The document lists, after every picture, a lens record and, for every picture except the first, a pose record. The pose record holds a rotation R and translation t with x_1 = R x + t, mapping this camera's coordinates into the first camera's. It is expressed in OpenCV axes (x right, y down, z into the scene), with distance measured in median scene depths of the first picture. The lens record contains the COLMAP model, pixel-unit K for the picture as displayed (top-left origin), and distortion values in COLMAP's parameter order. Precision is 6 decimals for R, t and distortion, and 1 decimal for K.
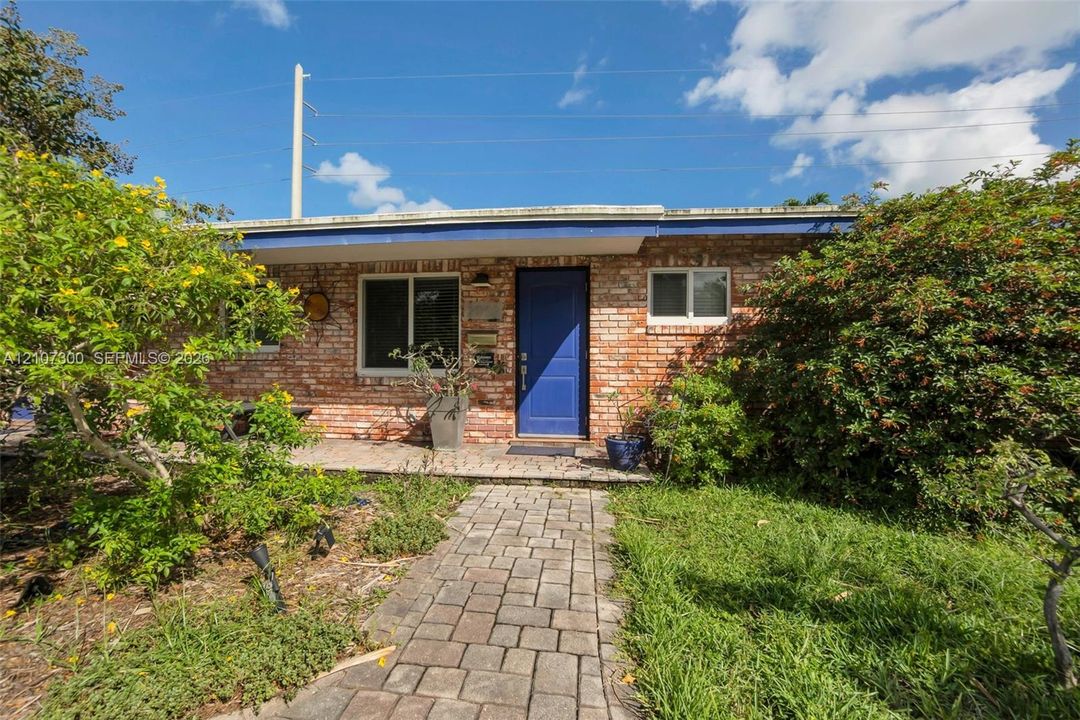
lens RADIAL K [[495.0, 0, 540.0], [0, 495.0, 360.0], [0, 0, 1]] dist [-0.050833, -0.000273]
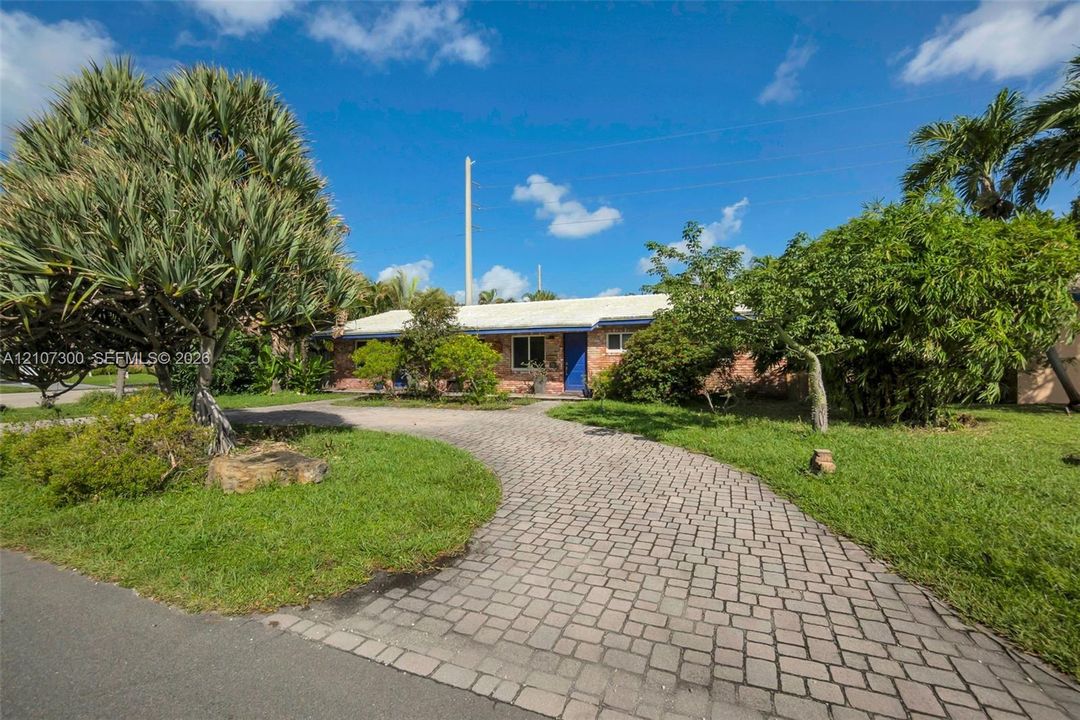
lens RADIAL K [[495.0, 0, 540.0], [0, 495.0, 360.0], [0, 0, 1]] dist [-0.050833, -0.000273]
pose [[0.955867, -0.010252, -0.293620, 0.670821], [0.013168, 0.999882, 0.007957, -0.053604], [0.293504, -0.011472, 0.955889, -1.806804]]
